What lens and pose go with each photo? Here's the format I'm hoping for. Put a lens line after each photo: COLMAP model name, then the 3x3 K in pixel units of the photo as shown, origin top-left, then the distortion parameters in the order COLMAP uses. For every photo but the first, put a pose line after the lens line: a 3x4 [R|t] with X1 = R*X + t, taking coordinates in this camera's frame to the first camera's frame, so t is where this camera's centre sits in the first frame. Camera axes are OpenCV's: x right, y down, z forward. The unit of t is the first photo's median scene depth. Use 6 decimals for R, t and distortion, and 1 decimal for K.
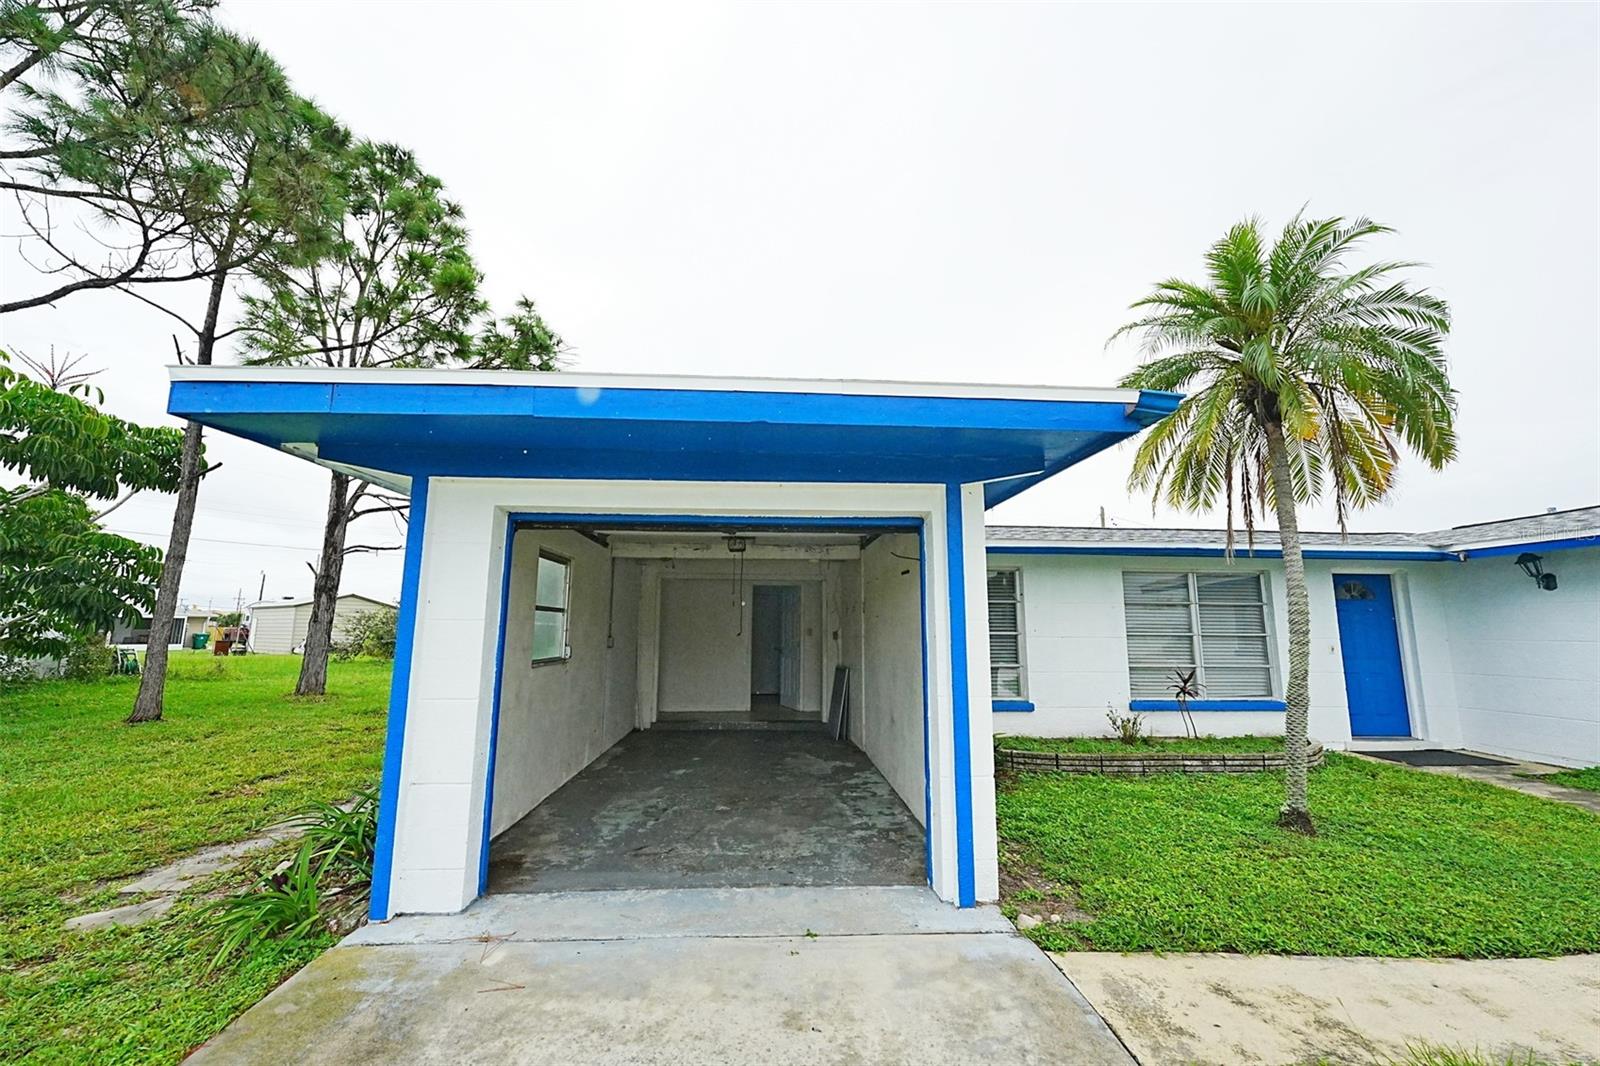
lens RADIAL K [[638.0, 0, 795.9], [0, 638.0, 531.1], [0, 0, 1]] dist [-0.003898, 0.001465]
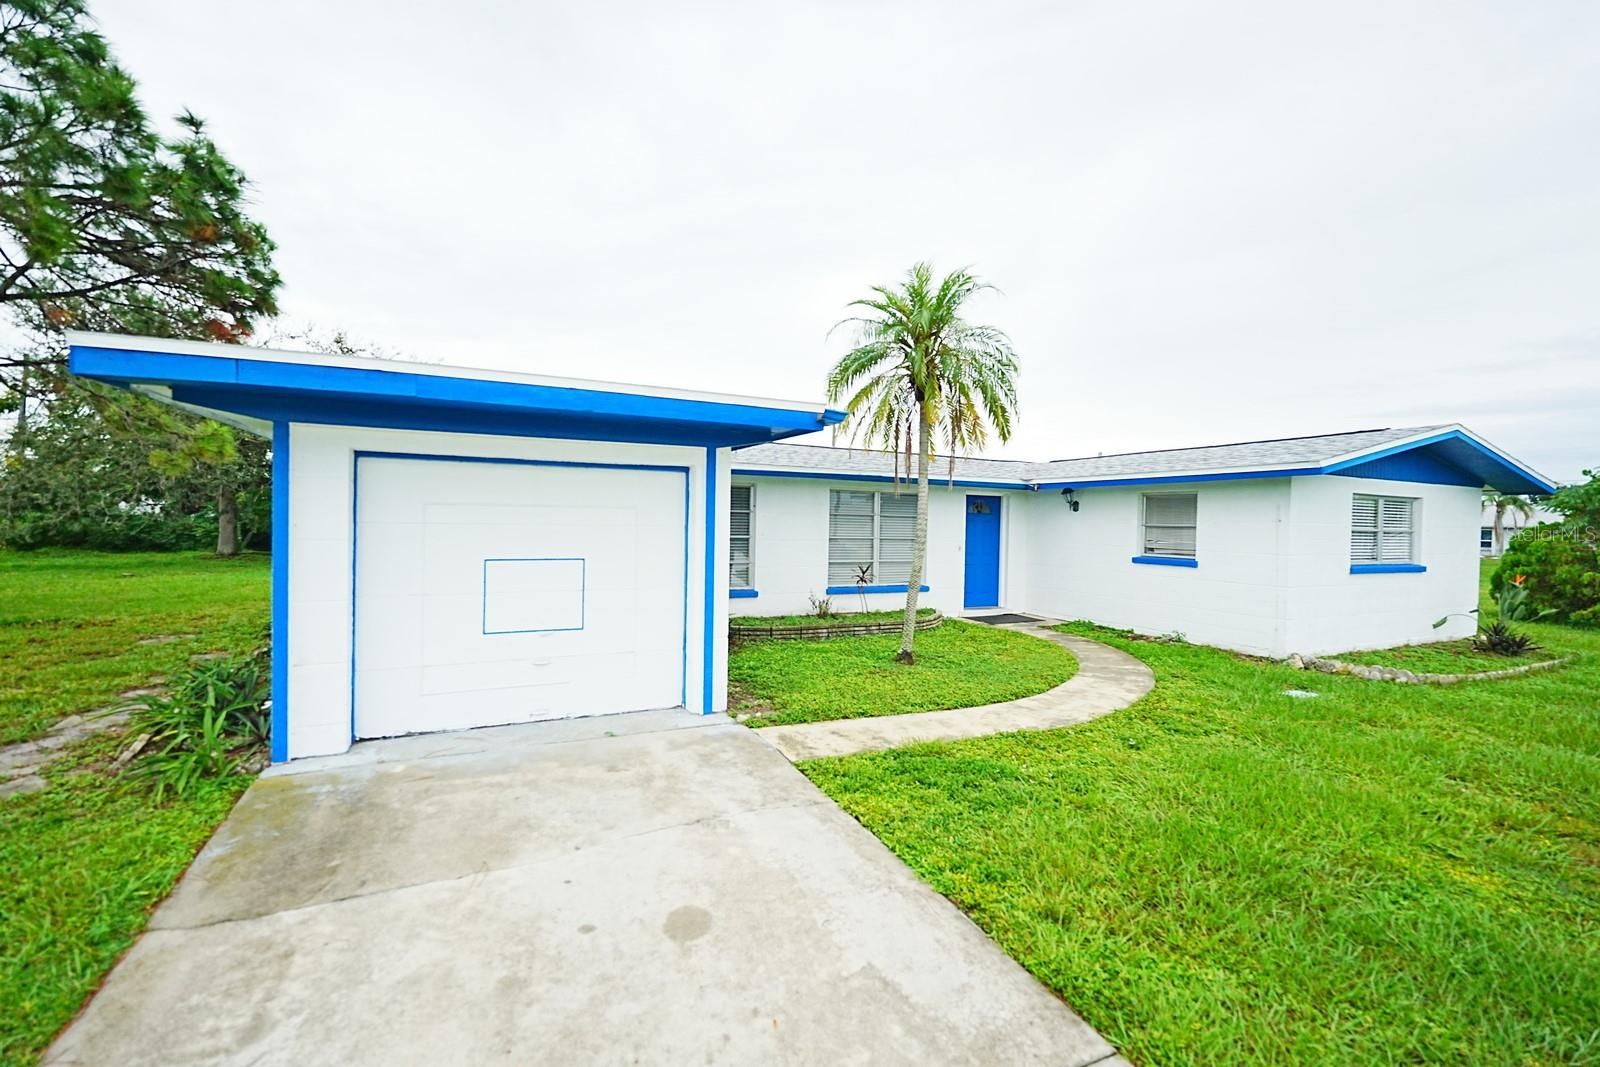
lens RADIAL K [[685.4, 0, 799.0], [0, 685.4, 530.6], [0, 0, 1]] dist [0.001179, 0.000301]
pose [[0.921879, 0.006409, 0.387425, -0.127906], [-0.072737, 0.984951, 0.156783, -0.106573], [-0.380590, -0.172715, 0.908472, -0.388902]]
